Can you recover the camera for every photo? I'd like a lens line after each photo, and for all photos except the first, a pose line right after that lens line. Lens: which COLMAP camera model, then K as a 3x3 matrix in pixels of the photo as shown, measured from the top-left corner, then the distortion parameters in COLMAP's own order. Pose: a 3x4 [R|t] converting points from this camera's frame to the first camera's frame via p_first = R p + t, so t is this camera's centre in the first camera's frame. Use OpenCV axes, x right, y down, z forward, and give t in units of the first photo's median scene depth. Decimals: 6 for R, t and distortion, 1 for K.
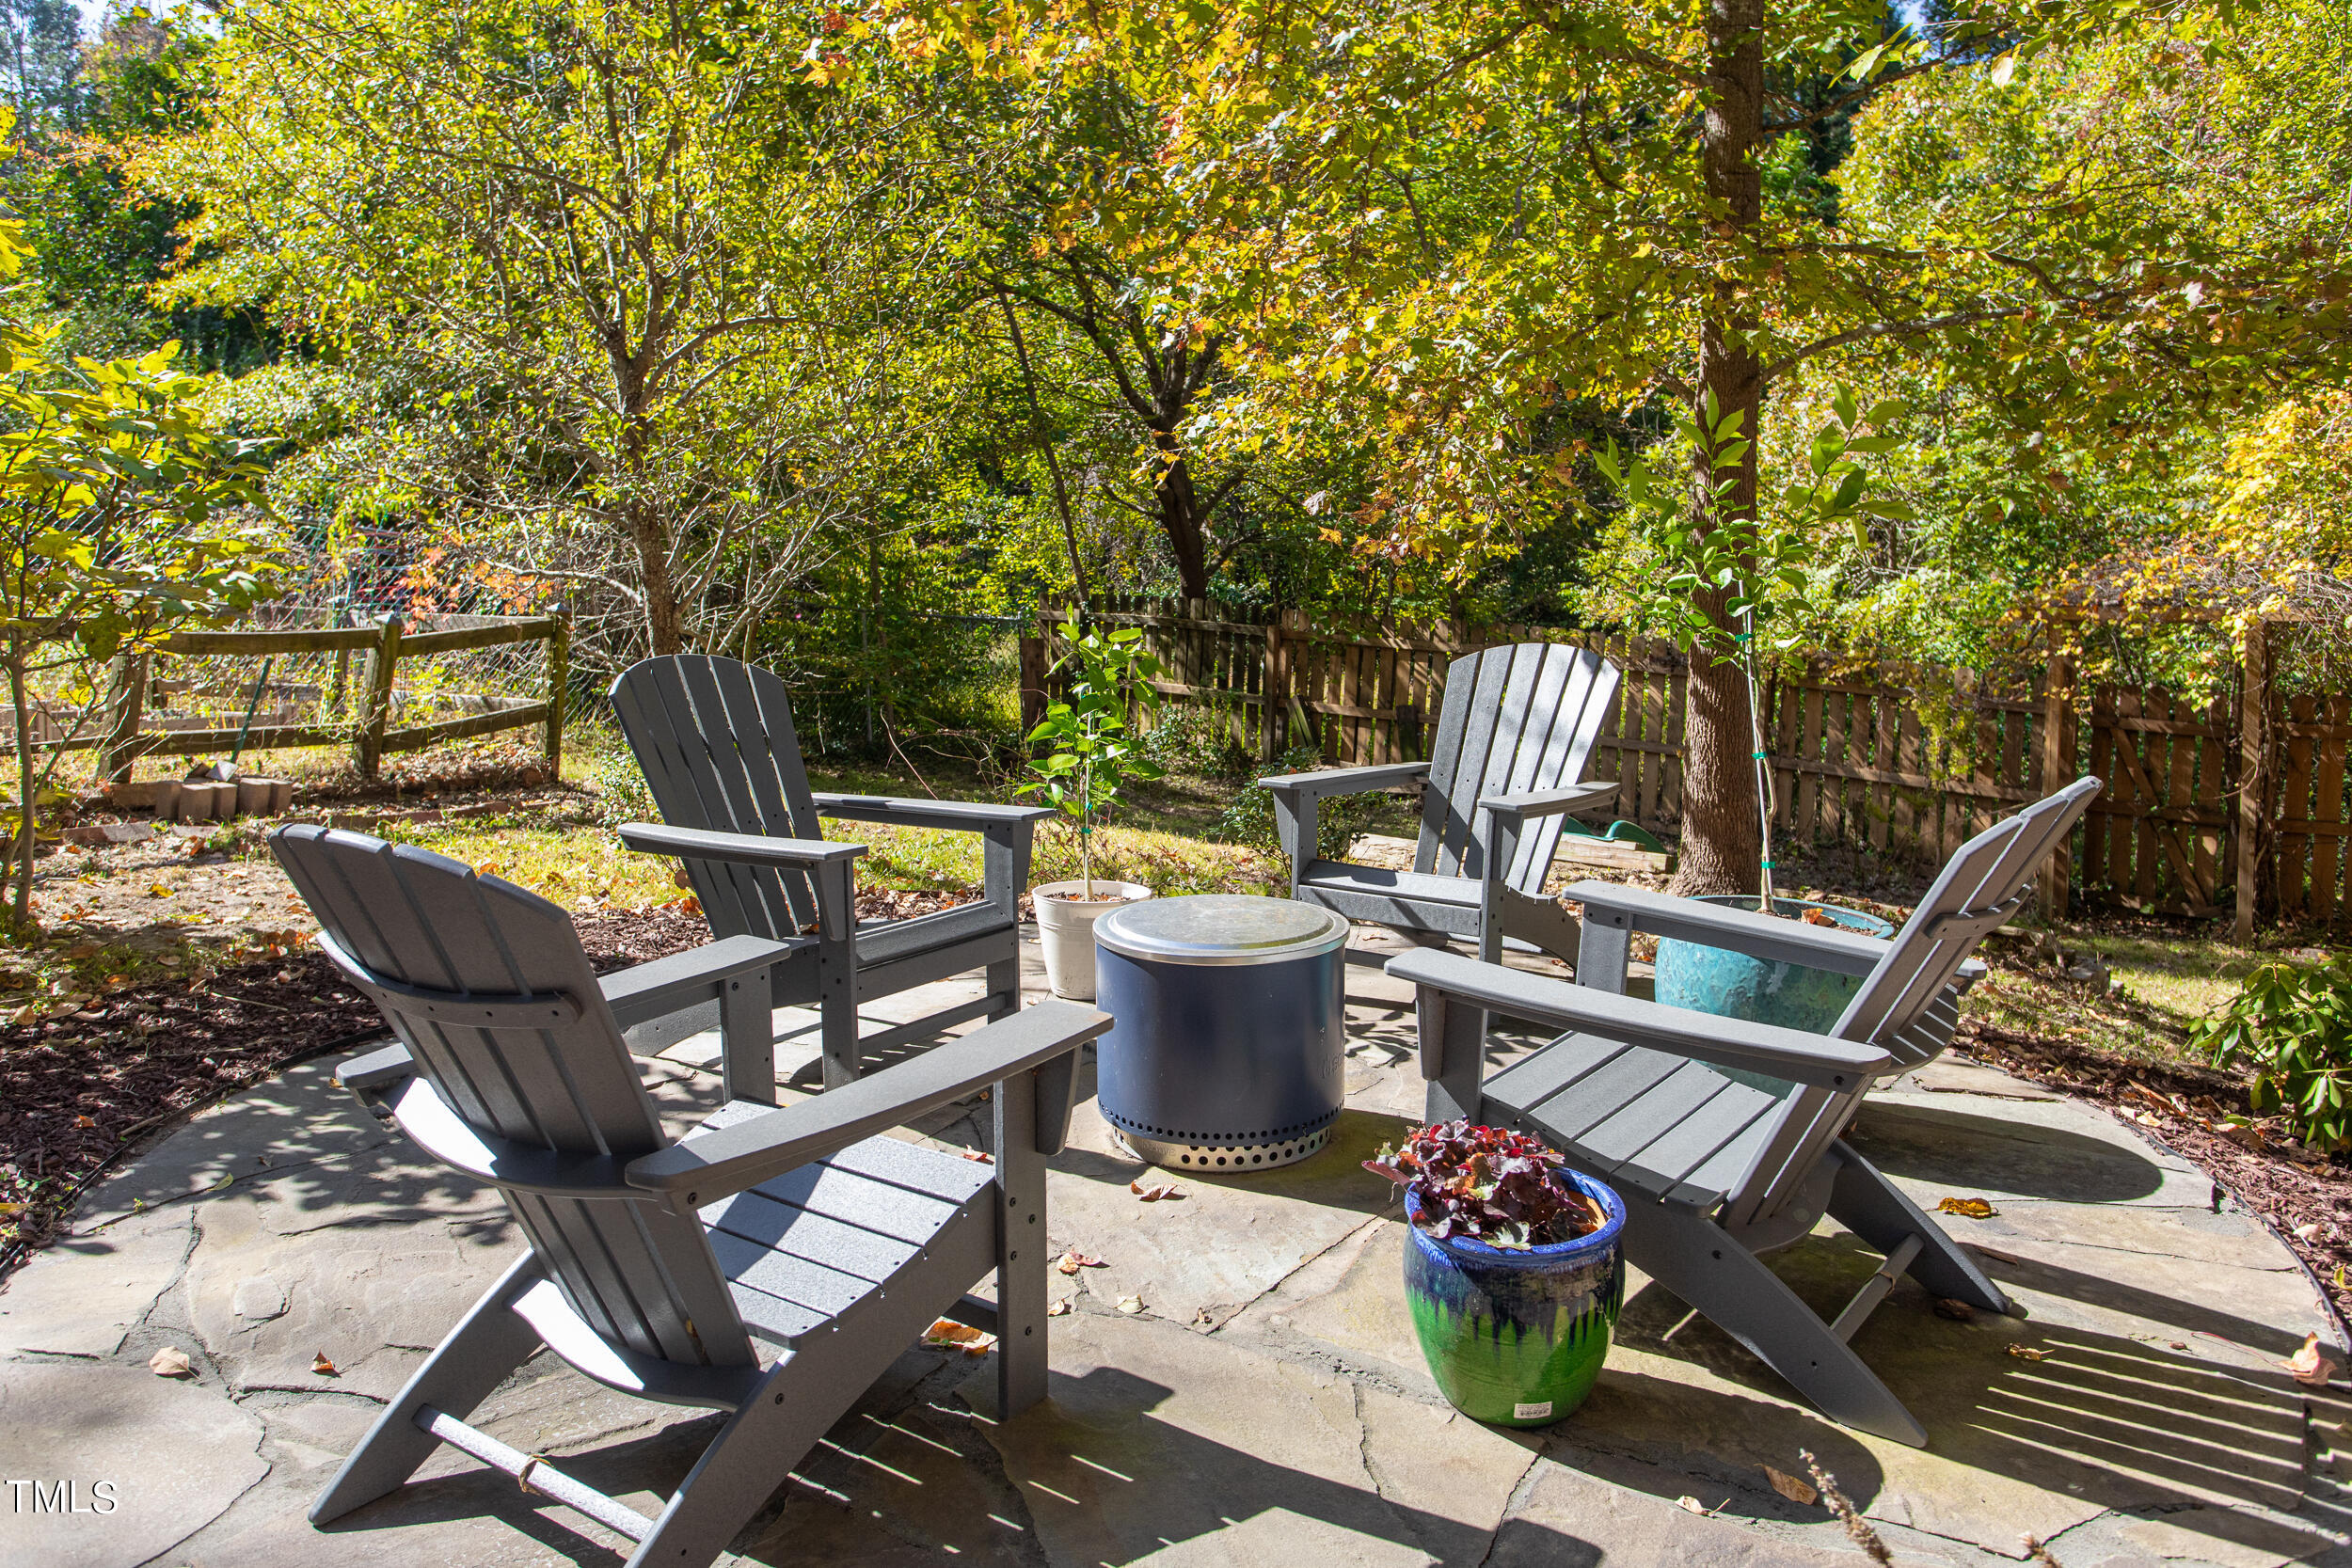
lens RADIAL K [[1803.8, 0, 1183.2], [0, 1803.8, 866.8], [0, 0, 1]] dist [-0.057035, 0.000579]
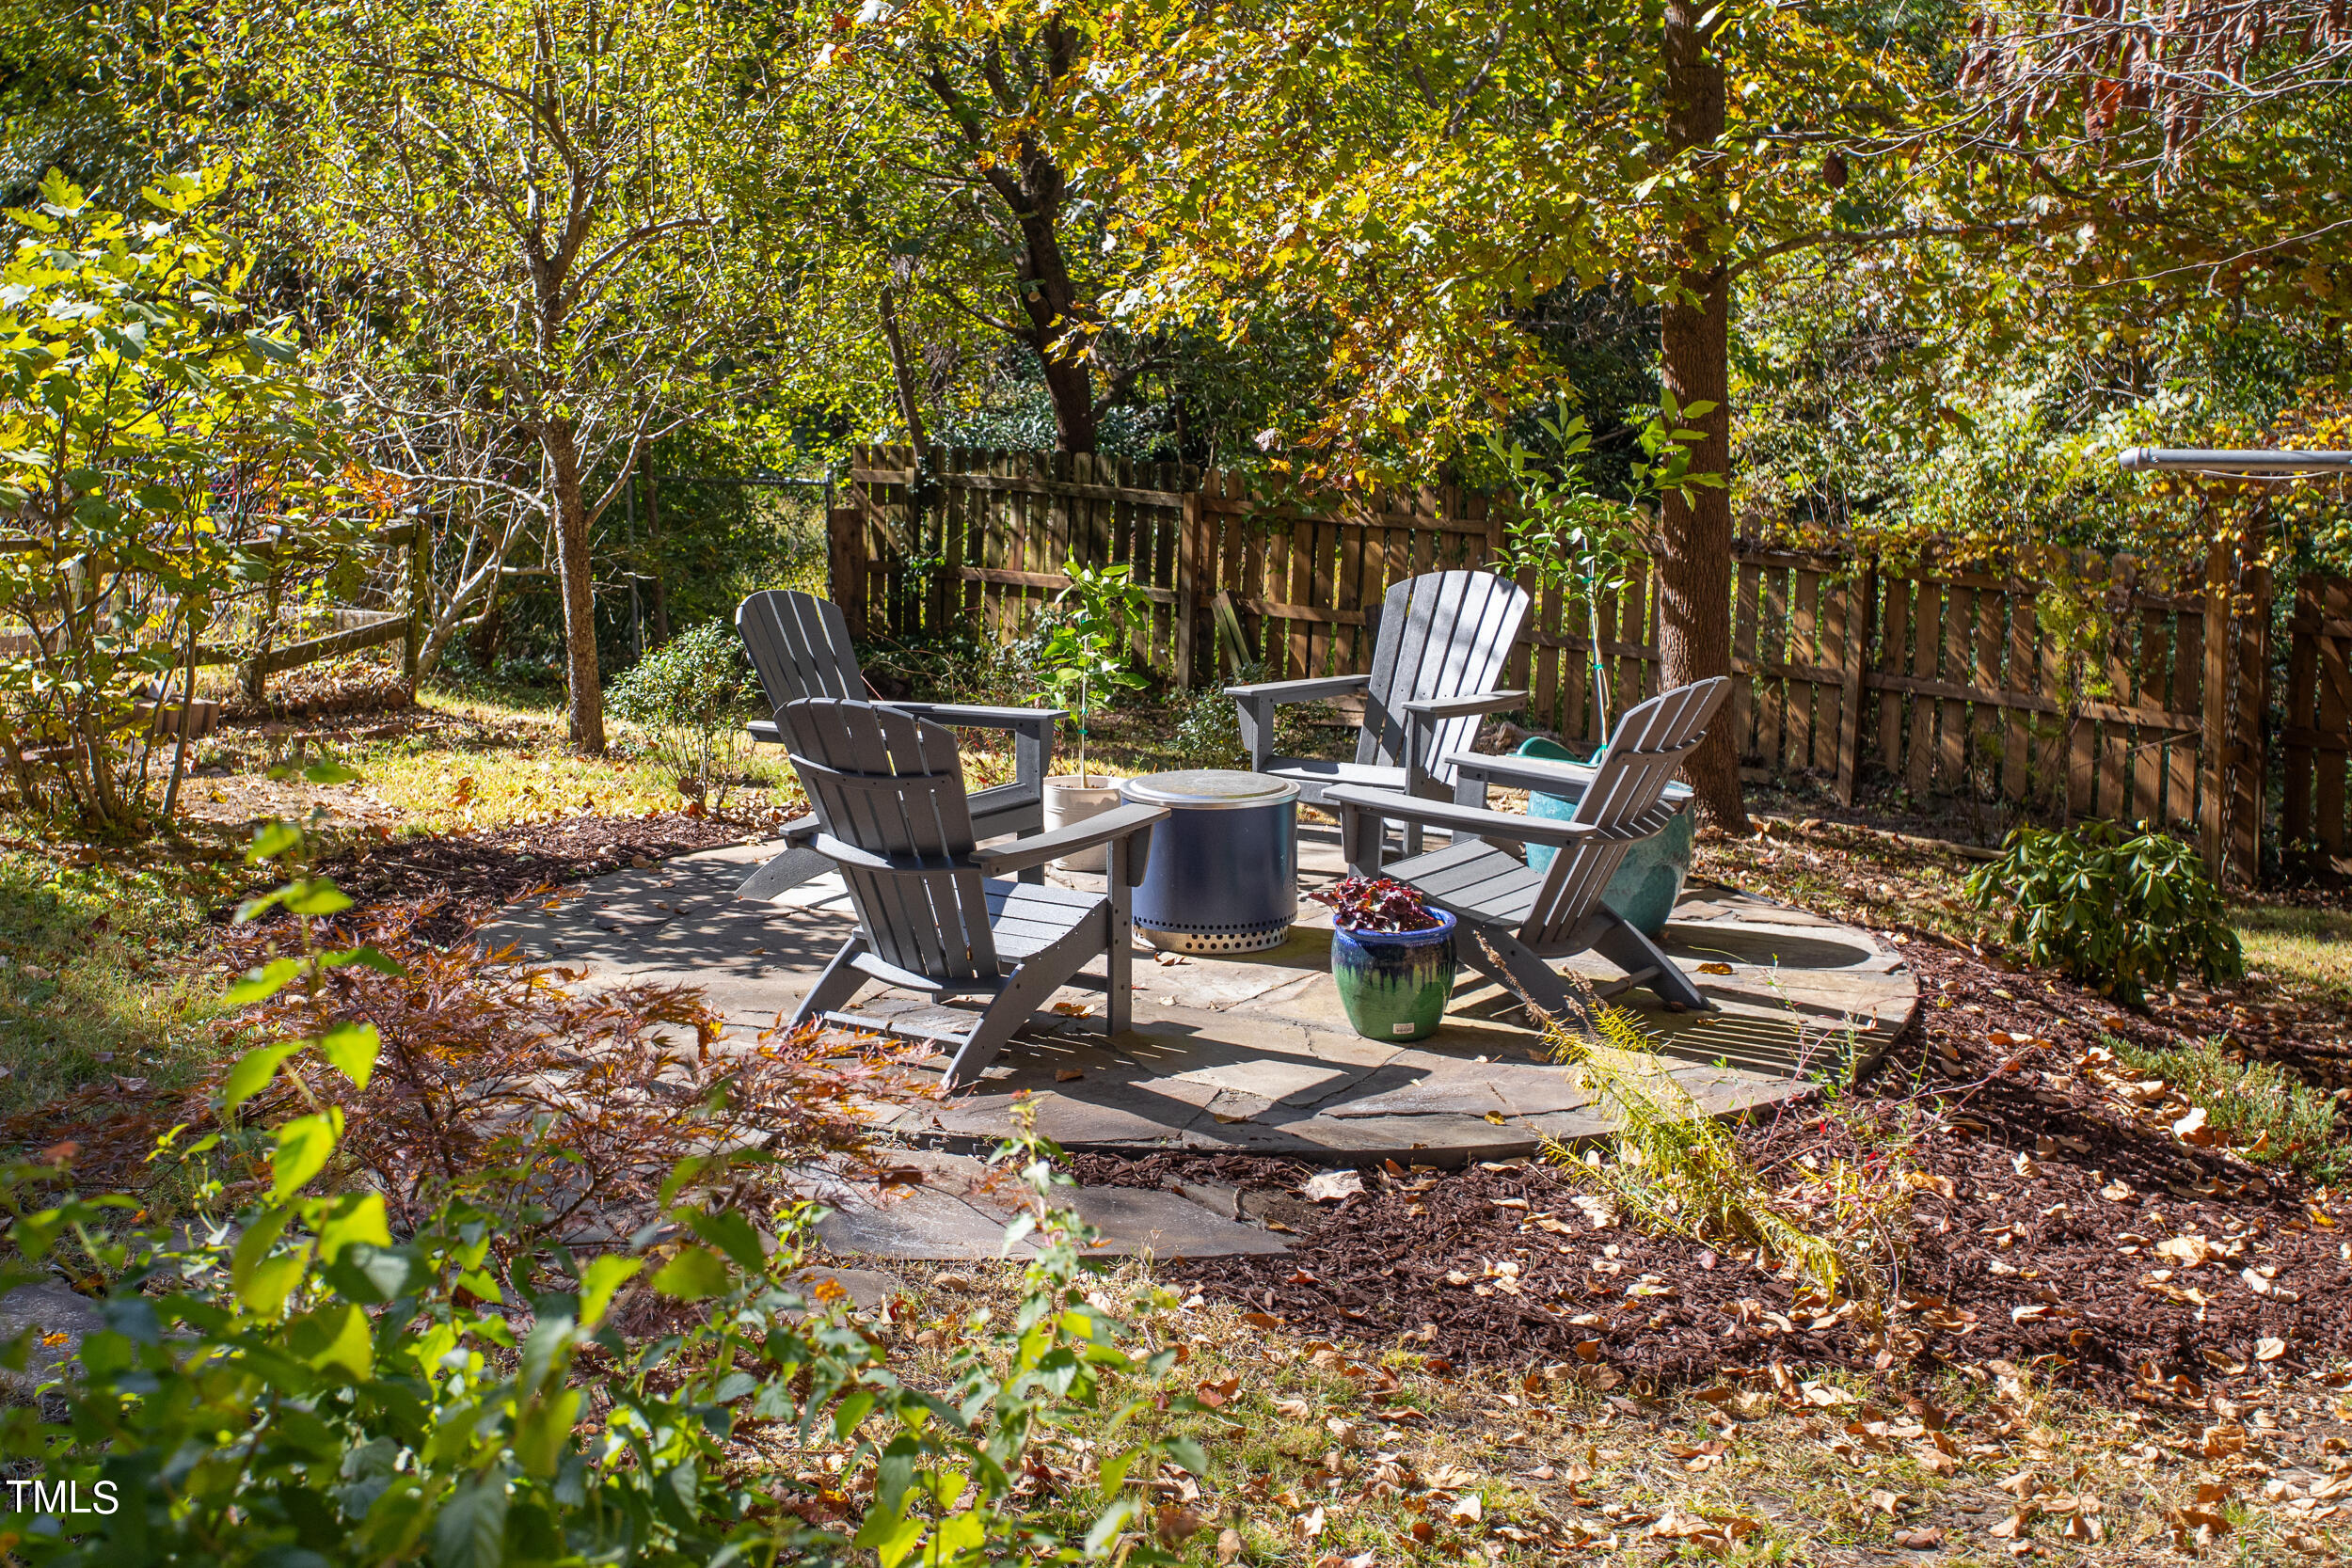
lens RADIAL K [[2710.2, 0, 1176.0], [0, 2710.2, 784.0], [0, 0, 1]] dist [-0.144338, -0.004888]
pose [[0.998933, -0.005455, 0.045853, -0.065663], [0.006455, 0.999744, -0.021693, 0.048327], [-0.045723, 0.021965, 0.998713, -0.717070]]
